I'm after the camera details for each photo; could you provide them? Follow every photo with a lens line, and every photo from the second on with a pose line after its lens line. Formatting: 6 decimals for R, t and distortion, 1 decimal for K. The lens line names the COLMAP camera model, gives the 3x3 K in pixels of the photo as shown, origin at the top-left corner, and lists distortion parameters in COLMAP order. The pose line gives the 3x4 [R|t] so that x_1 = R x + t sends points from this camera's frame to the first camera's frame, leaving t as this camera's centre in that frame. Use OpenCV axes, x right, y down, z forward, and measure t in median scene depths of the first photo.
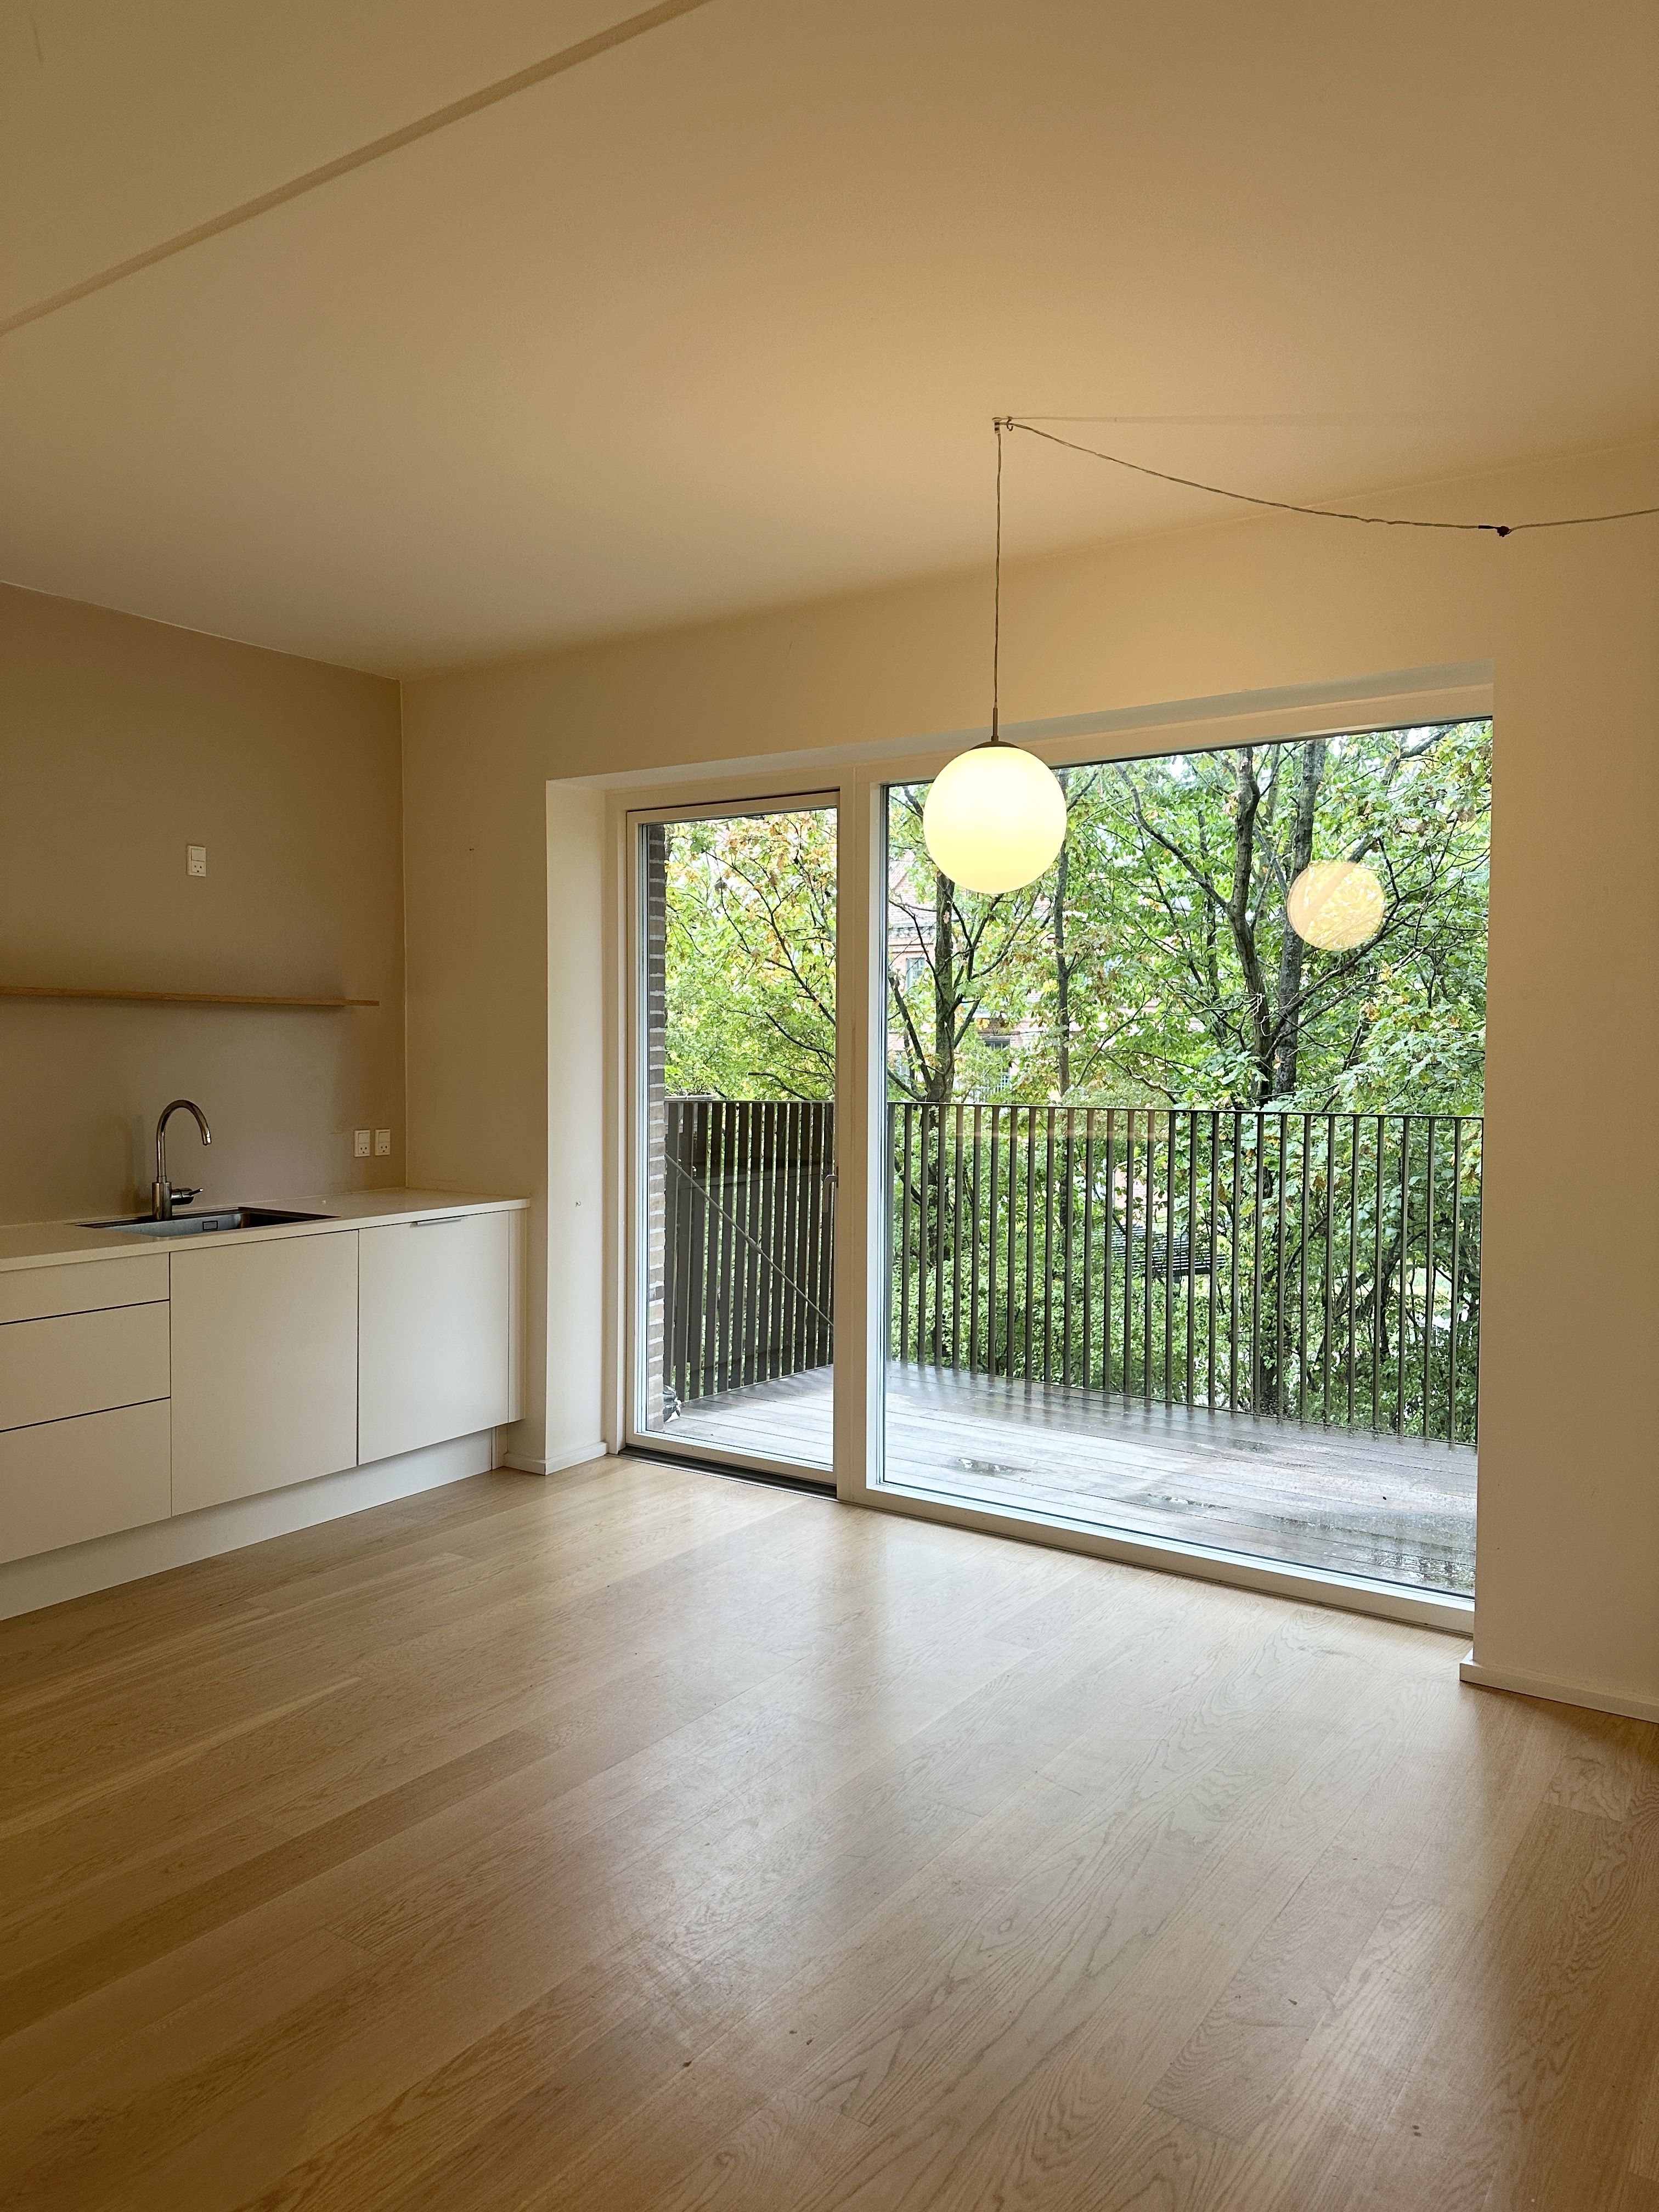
lens RADIAL K [[1571.5, 0, 829.5], [0, 1571.5, 1106.0], [0, 0, 1]] dist [0.046174, -0.053785]
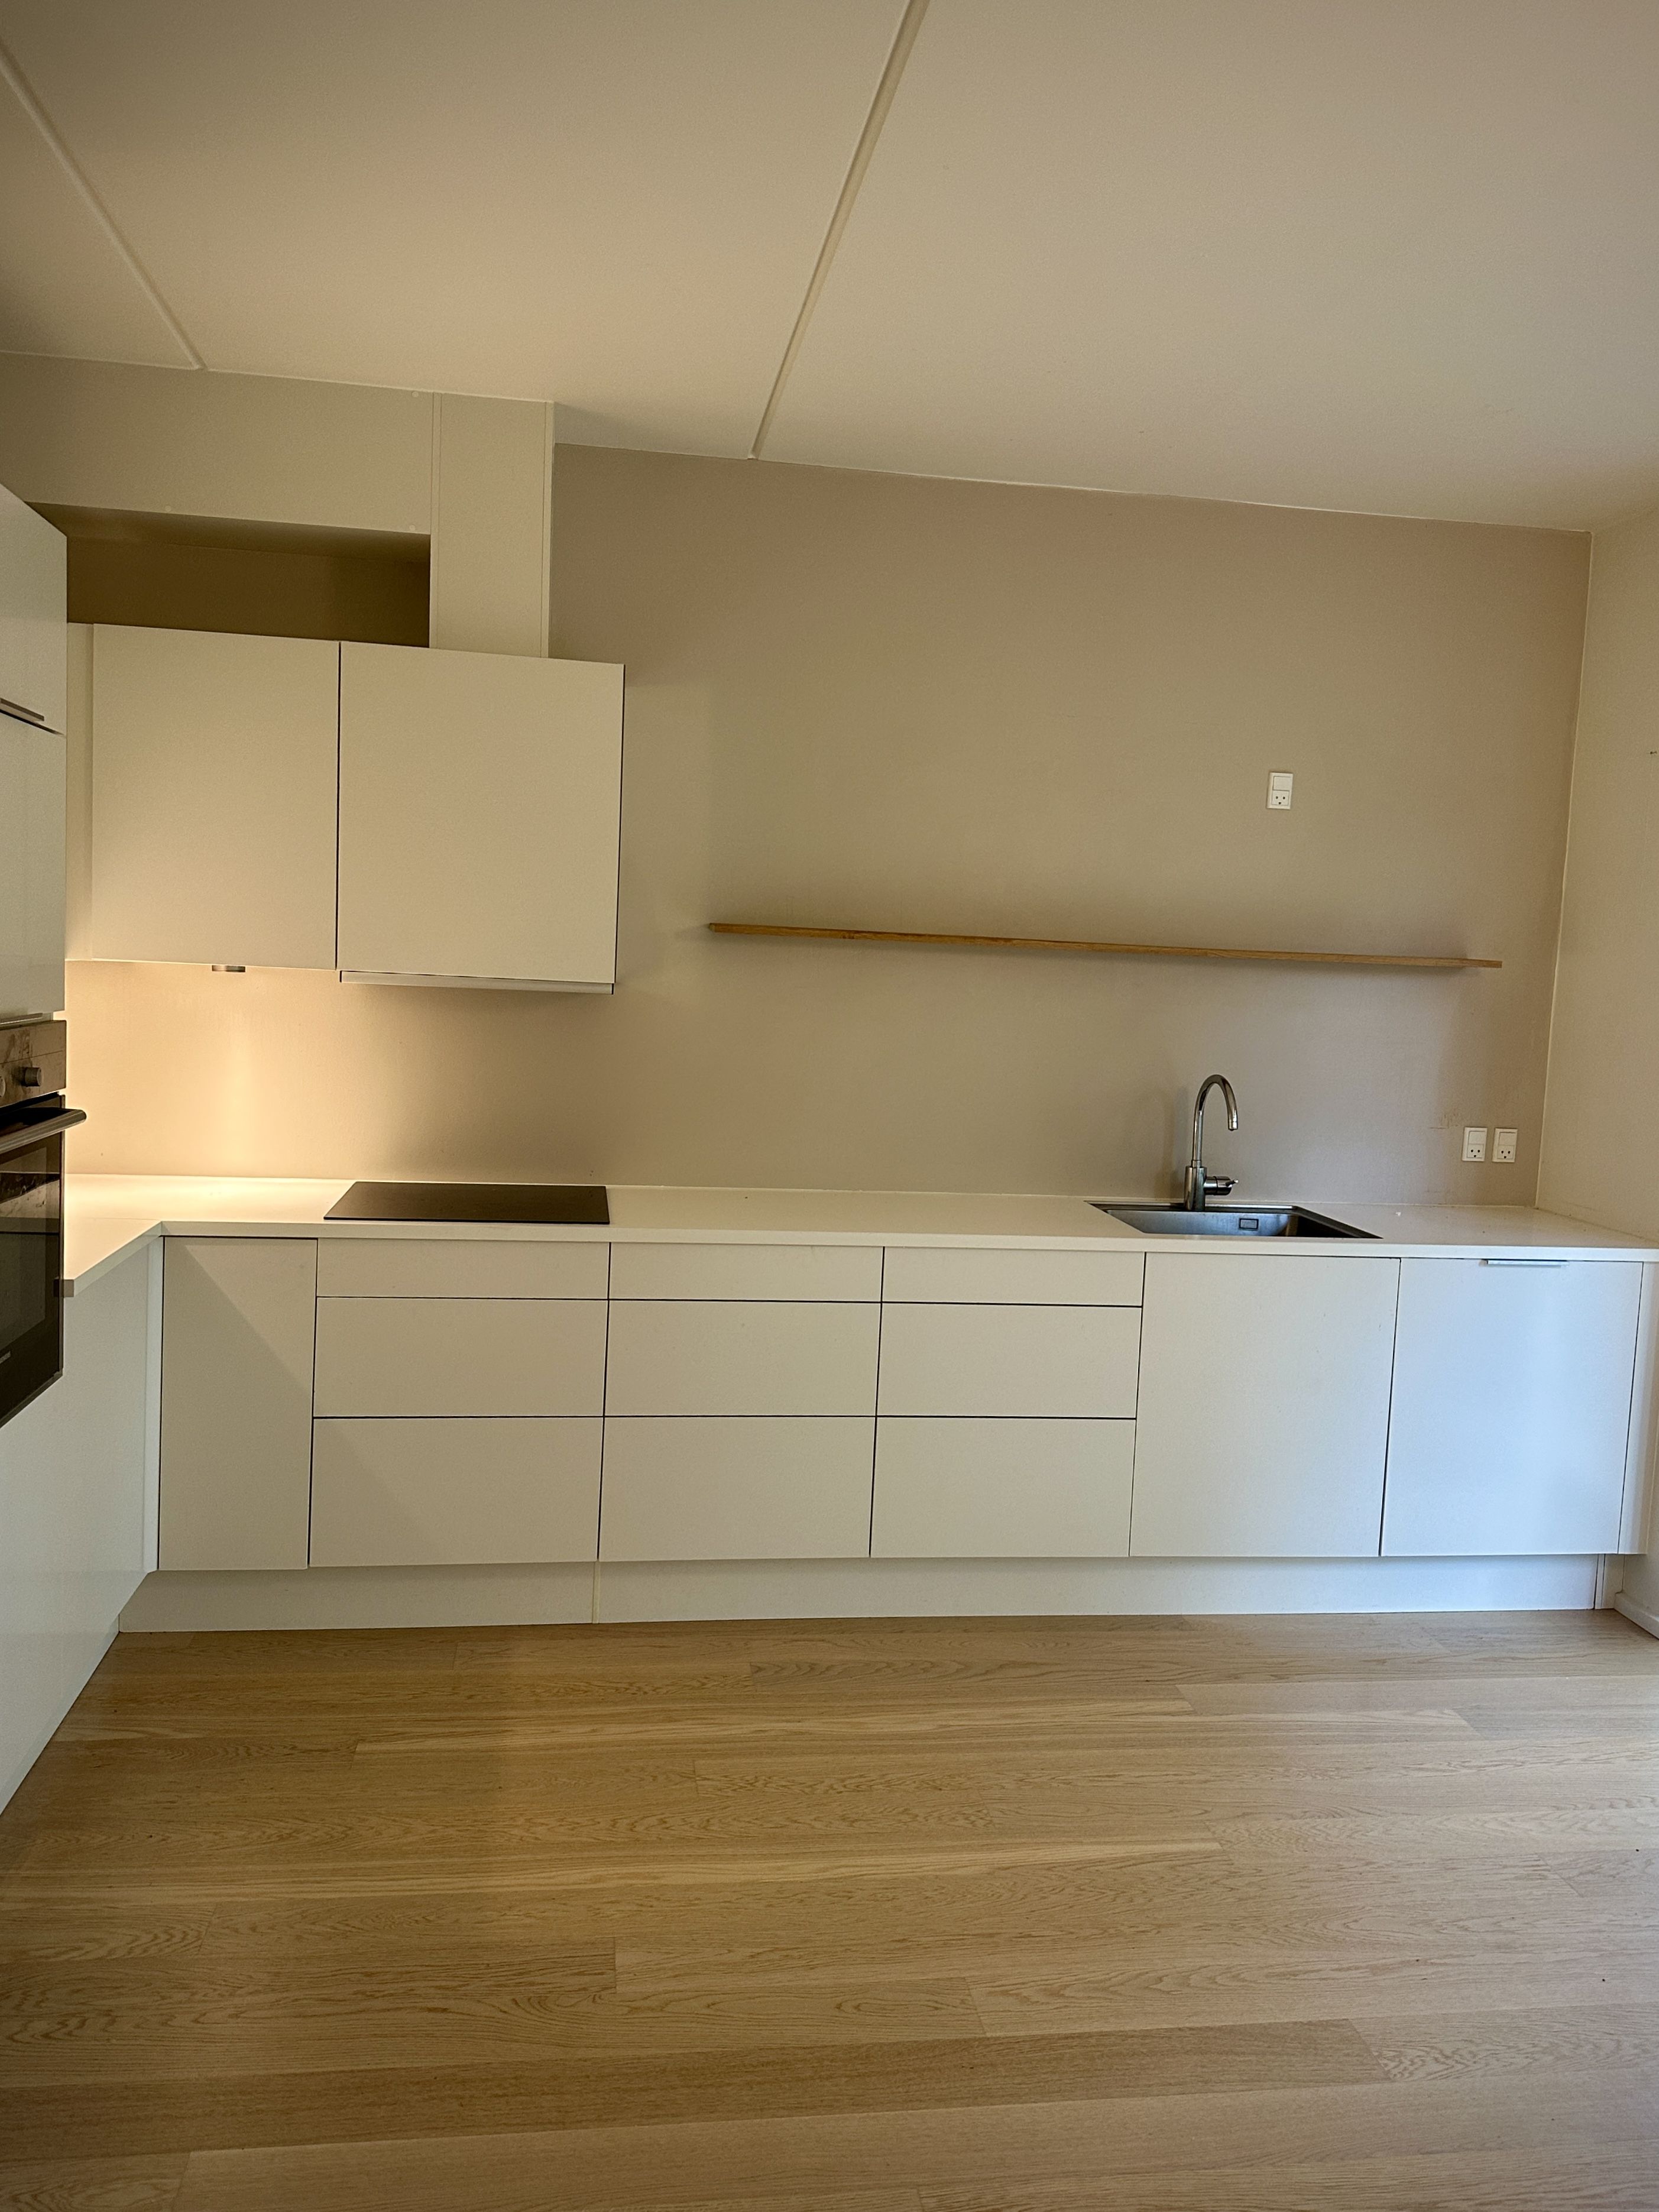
lens RADIAL K [[1702.4, 0, 829.5], [0, 1702.4, 1106.0], [0, 0, 1]] dist [0.053866, -0.060115]
pose [[0.684364, 0.091423, -0.723386, 0.117281], [-0.073241, 0.995710, 0.056549, -0.024063], [0.725453, 0.014281, 0.688124, 0.230604]]
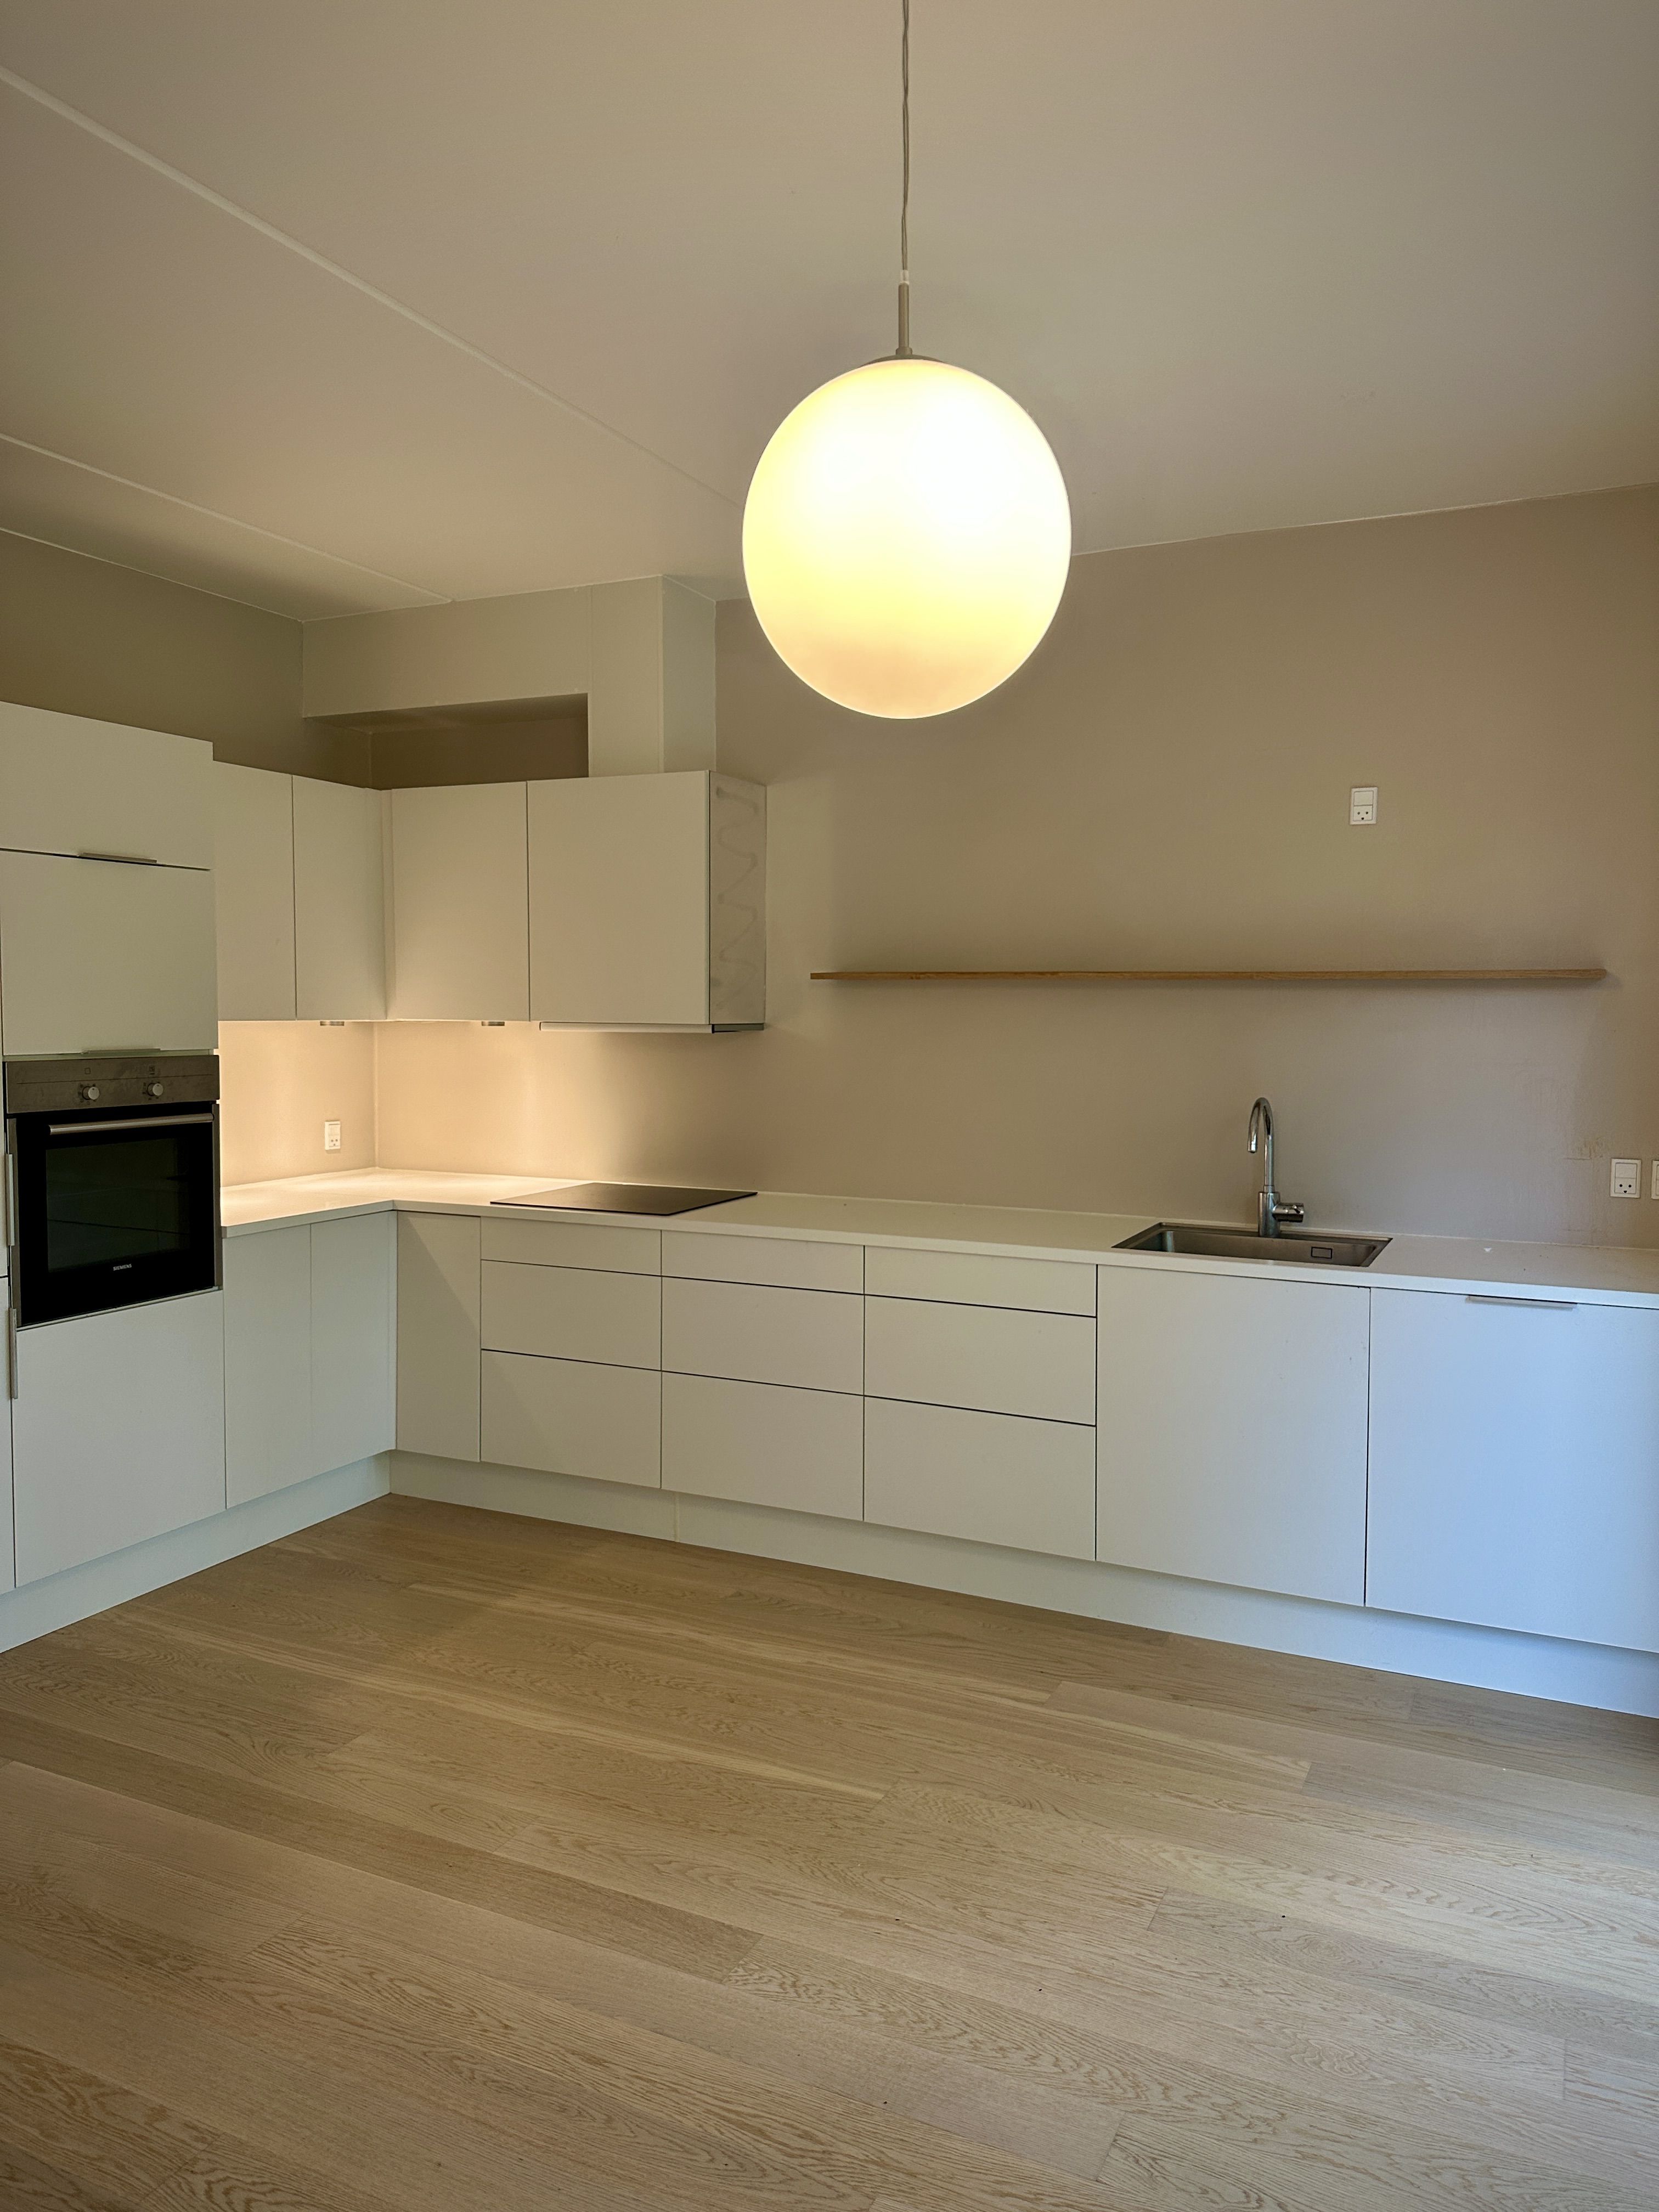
lens RADIAL K [[1571.5, 0, 829.5], [0, 1571.5, 1106.0], [0, 0, 1]] dist [0.046174, -0.053785]
pose [[0.152513, 0.061389, -0.986393, 0.402937], [-0.046445, 0.997411, 0.054894, -0.035968], [0.987210, 0.037441, 0.154969, 0.676334]]
